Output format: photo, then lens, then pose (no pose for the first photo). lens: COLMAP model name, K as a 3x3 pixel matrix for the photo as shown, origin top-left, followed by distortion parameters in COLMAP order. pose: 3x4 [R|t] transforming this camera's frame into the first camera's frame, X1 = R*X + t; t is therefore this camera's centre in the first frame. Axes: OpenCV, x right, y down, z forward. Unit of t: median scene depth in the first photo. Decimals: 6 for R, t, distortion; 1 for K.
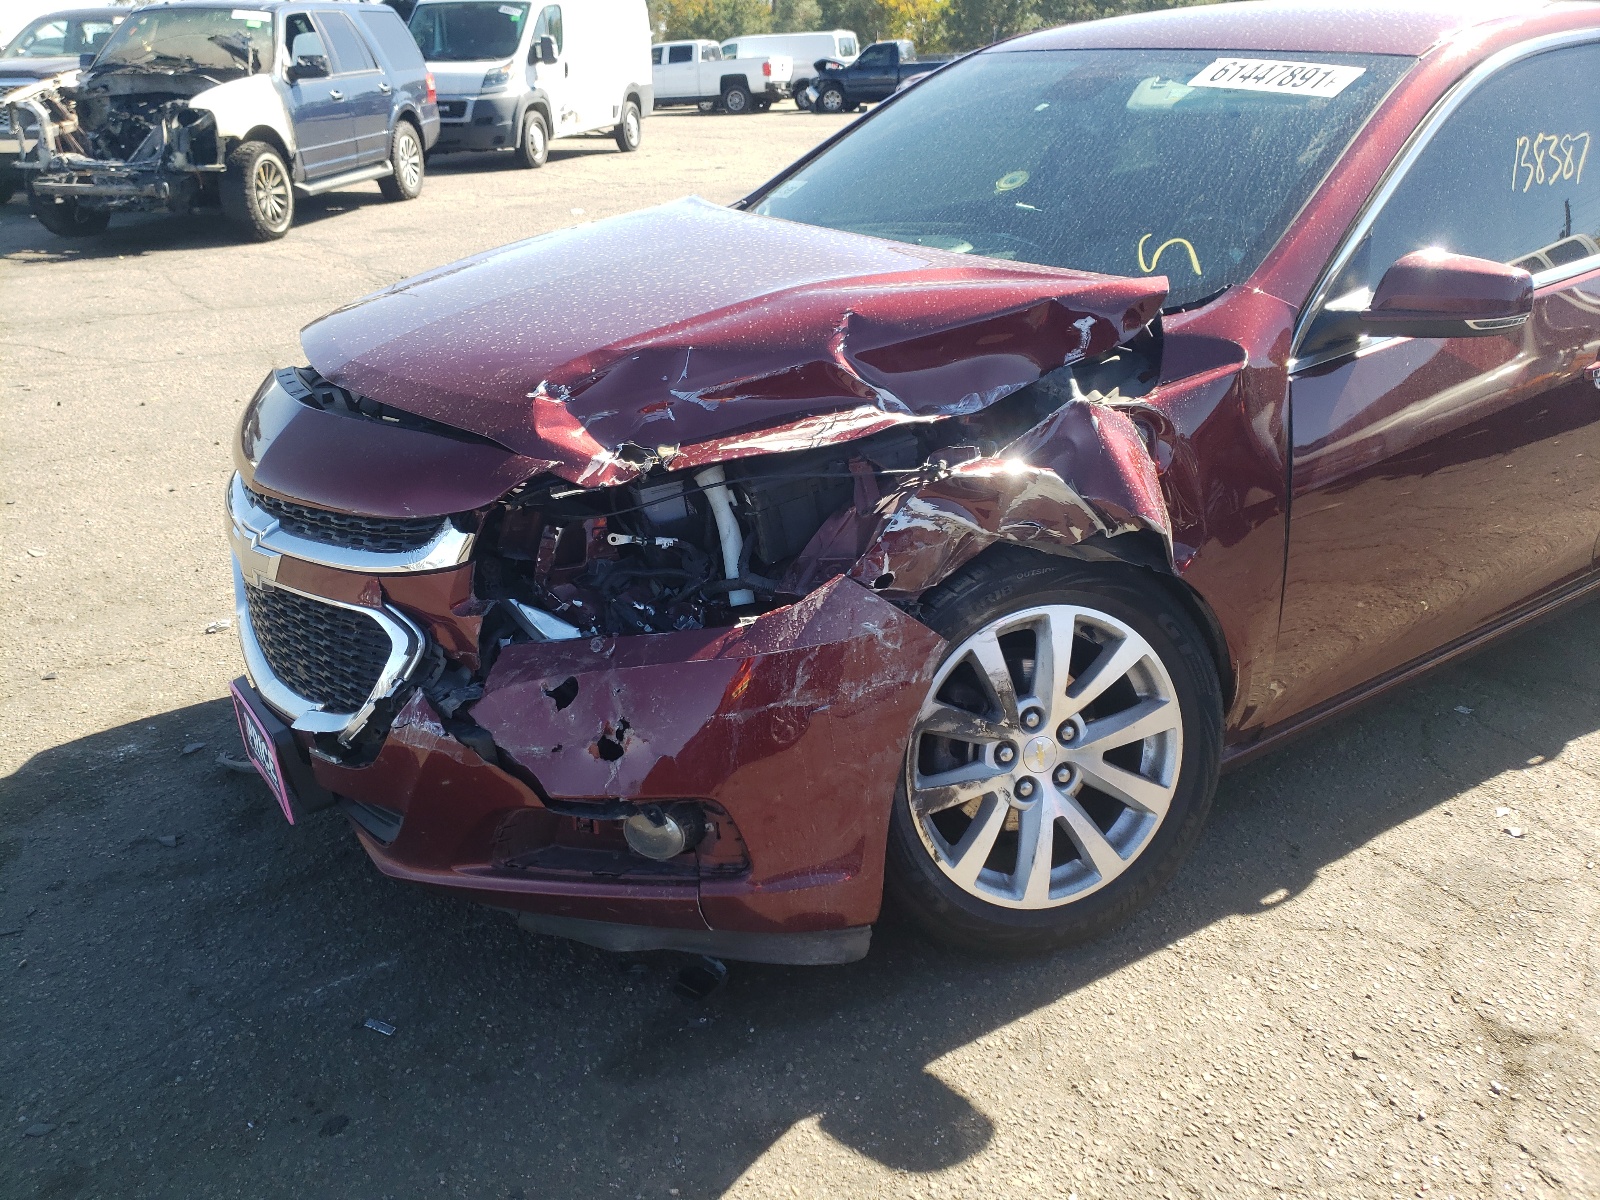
lens RADIAL K [[1205.8, 0, 795.3], [0, 1205.8, 594.3], [0, 0, 1]] dist [-0.007467, 0.020736]
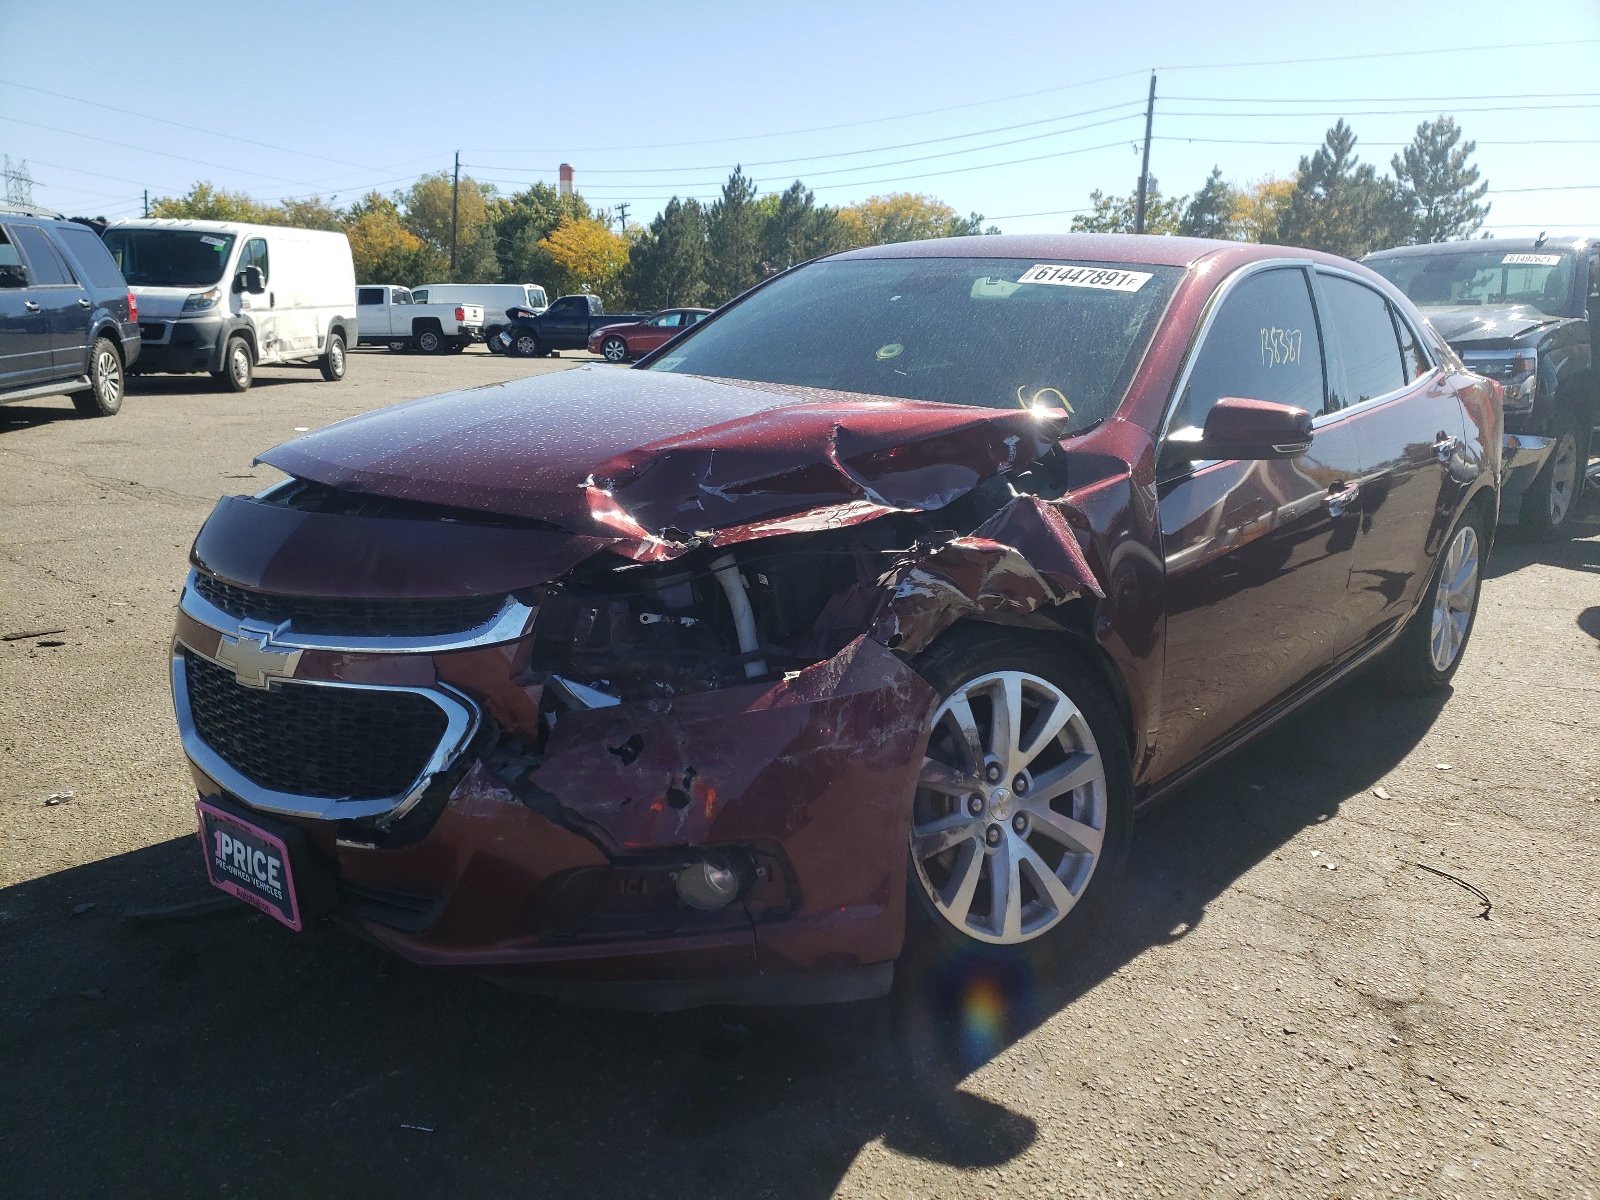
lens RADIAL K [[1205.8, 0, 805.1], [0, 1205.8, 600.6], [0, 0, 1]] dist [-0.007467, 0.020736]
pose [[0.961039, -0.020489, 0.275651, -0.300368], [0.072765, 0.980827, -0.180786, 0.140962], [-0.266662, 0.193800, 0.944104, -0.075486]]
